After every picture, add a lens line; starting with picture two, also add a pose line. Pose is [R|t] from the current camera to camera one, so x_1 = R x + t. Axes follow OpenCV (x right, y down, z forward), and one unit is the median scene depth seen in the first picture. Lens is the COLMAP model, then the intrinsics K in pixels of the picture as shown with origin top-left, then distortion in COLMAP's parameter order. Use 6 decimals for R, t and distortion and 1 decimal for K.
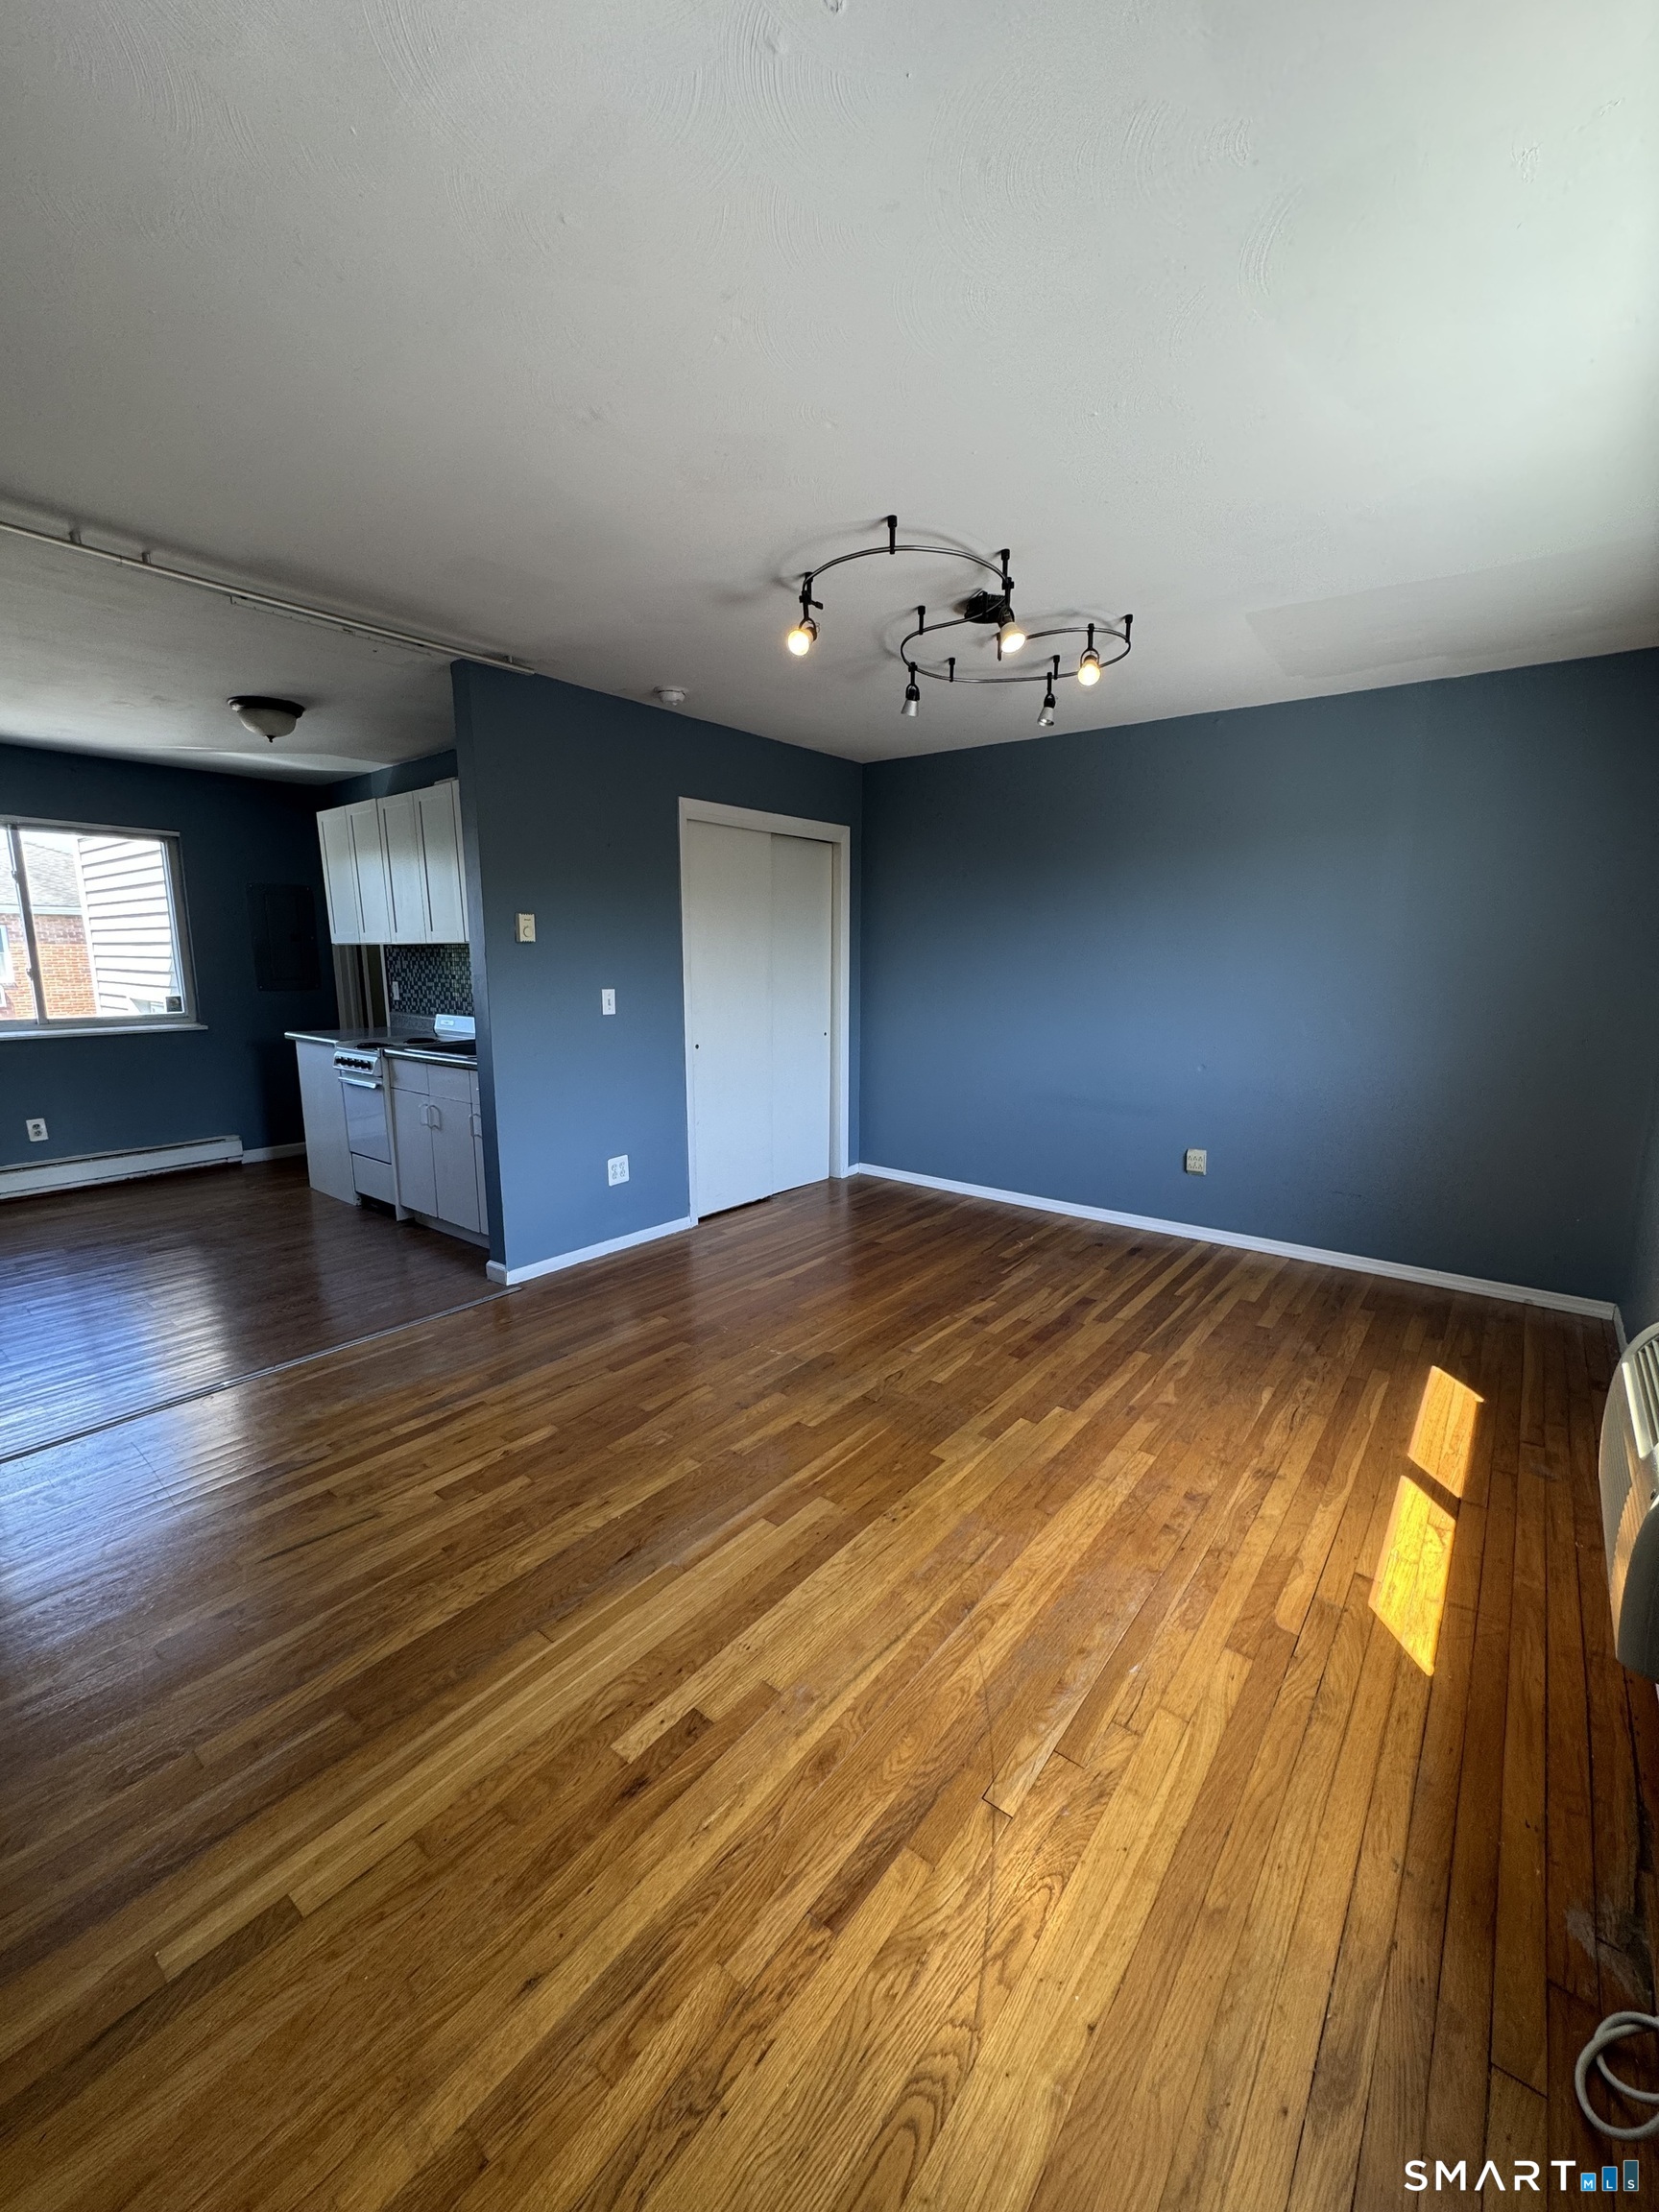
lens RADIAL K [[882.7, 0, 831.0], [0, 882.7, 1107.3], [0, 0, 1]] dist [-0.003192, 0.000129]
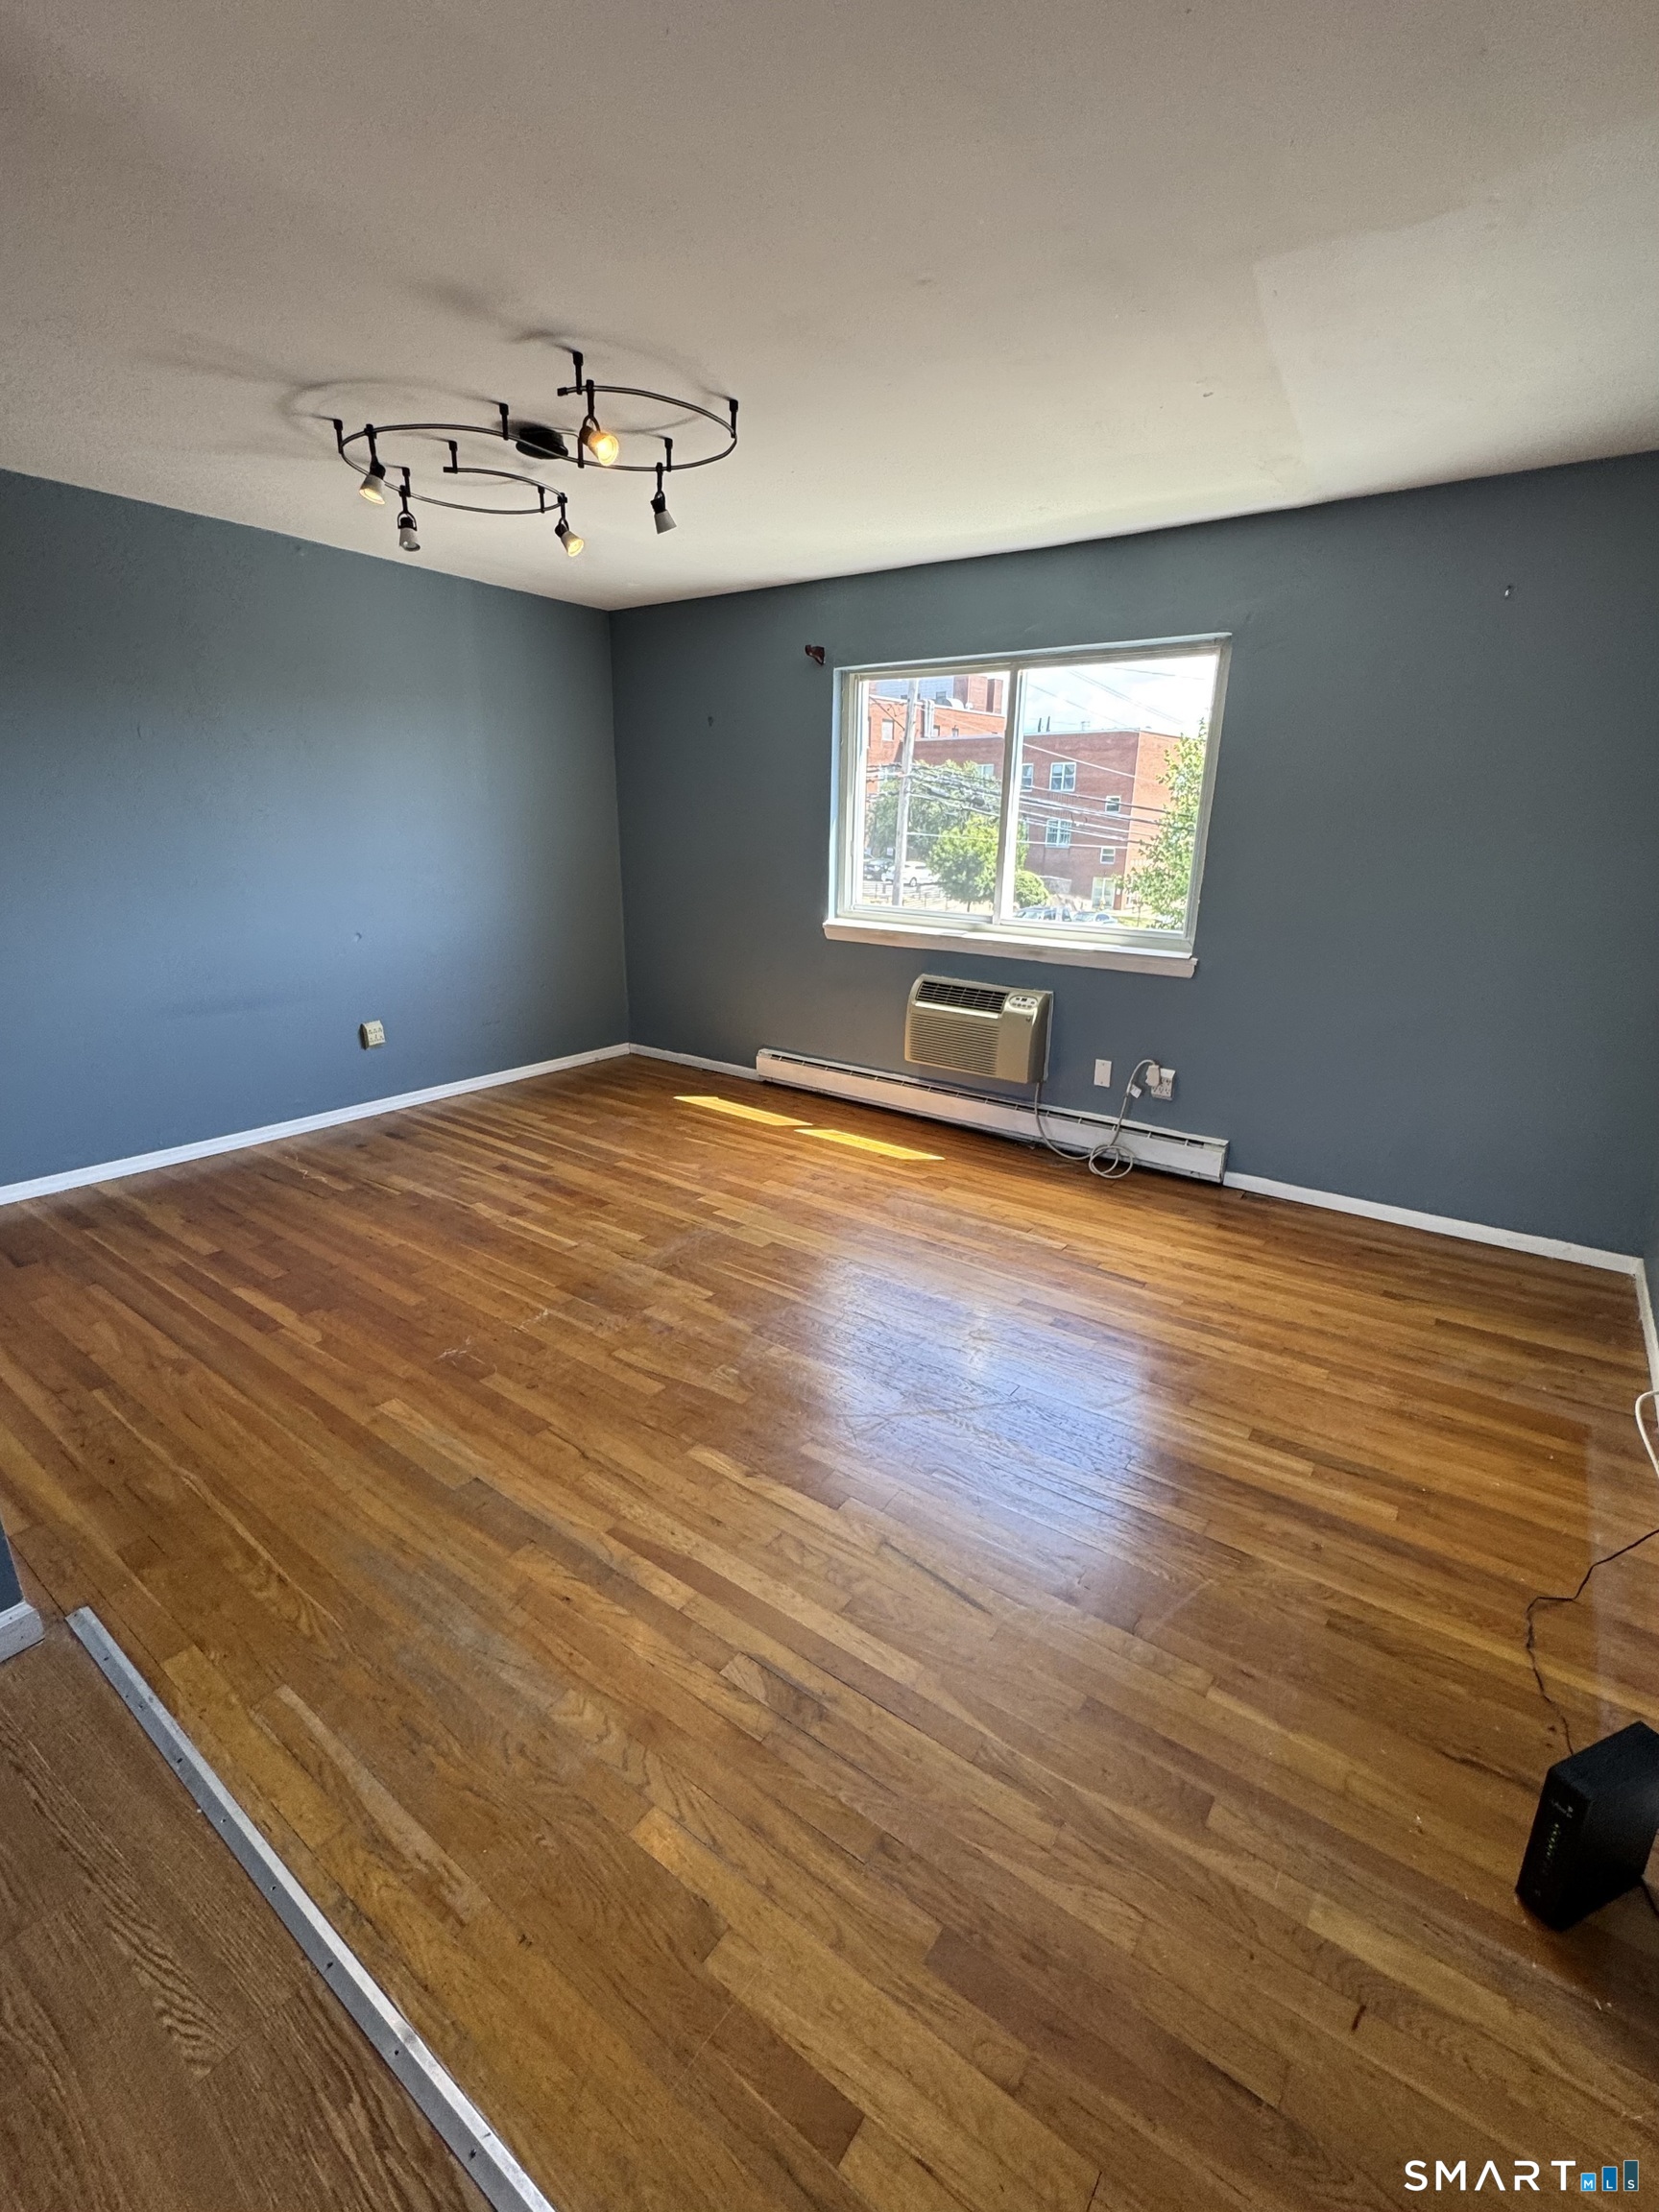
lens RADIAL K [[966.1, 0, 831.2], [0, 966.1, 1108.1], [0, 0, 1]] dist [-0.004622, 0.000487]
pose [[-0.038072, -0.293701, 0.955139, -0.718743], [0.159828, 0.941737, 0.295951, -0.107021], [-0.986411, 0.163925, 0.011088, 0.561904]]
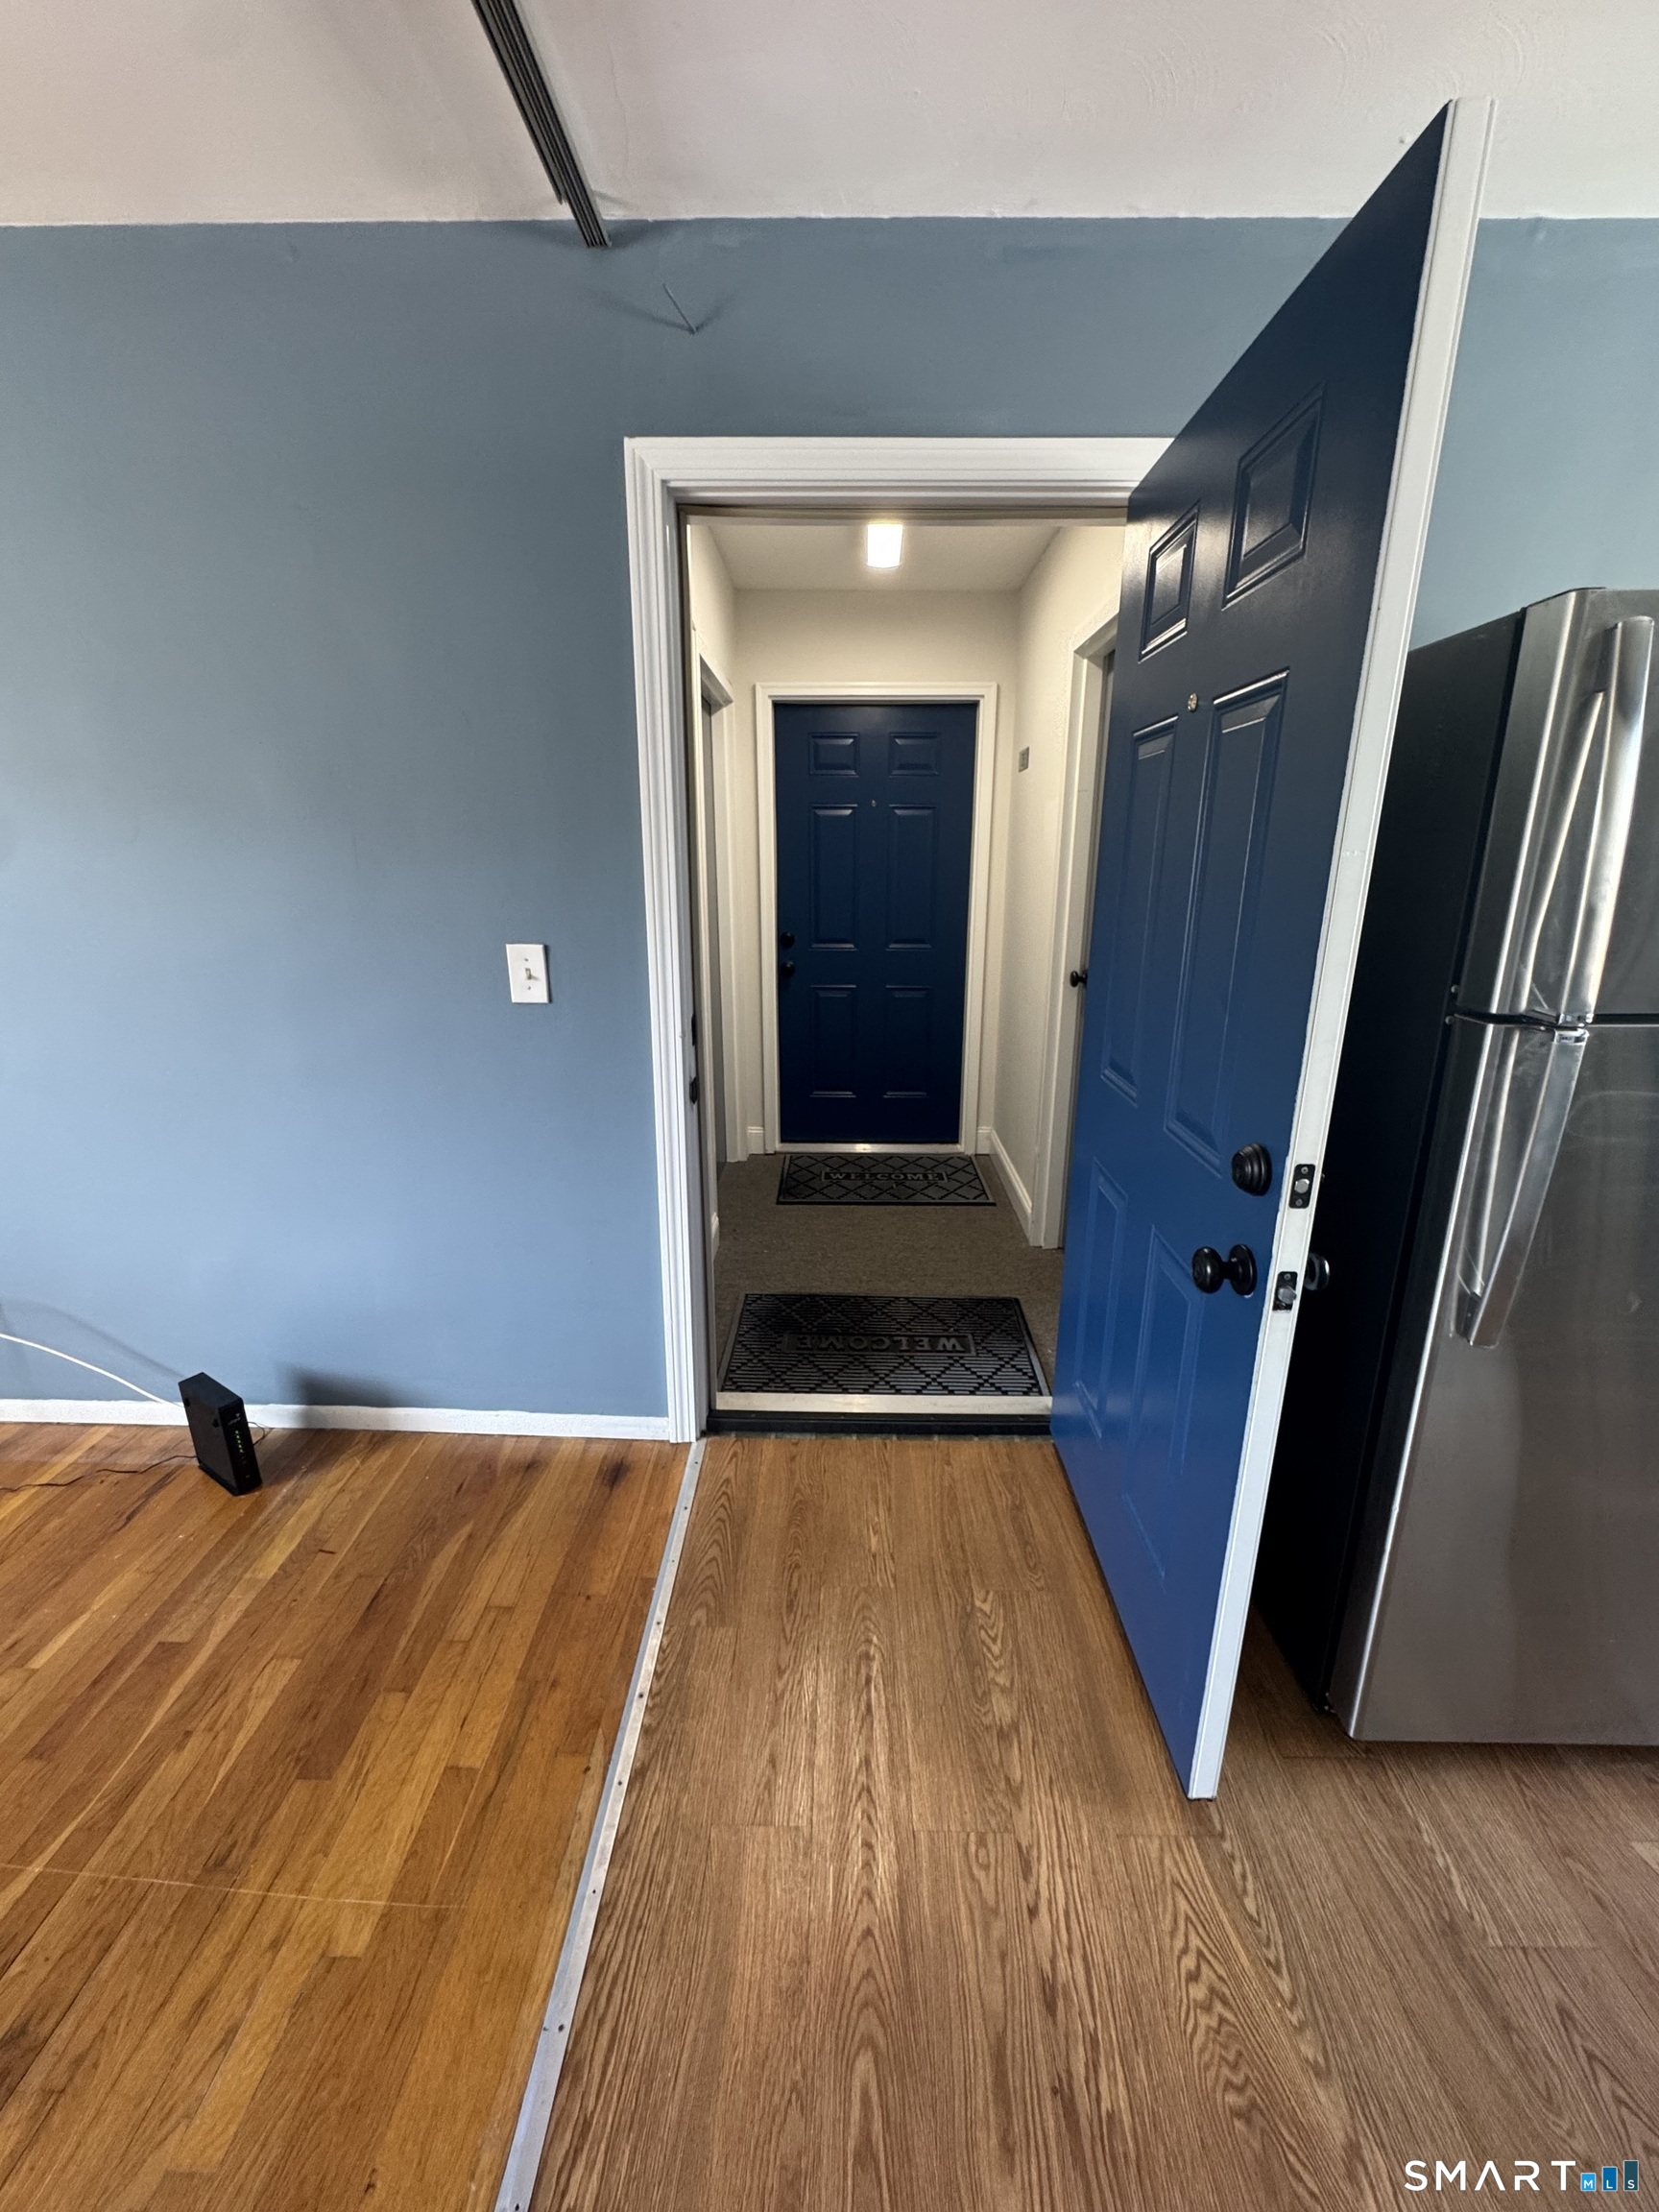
lens RADIAL K [[890.3, 0, 835.3], [0, 890.3, 1094.2], [0, 0, 1]] dist [-0.003849, -0.000025]
pose [[-0.792123, 0.148949, -0.591908, -0.485748], [-0.117443, 0.914450, 0.387283, -0.157029], [0.598956, 0.376291, -0.706864, 0.857096]]
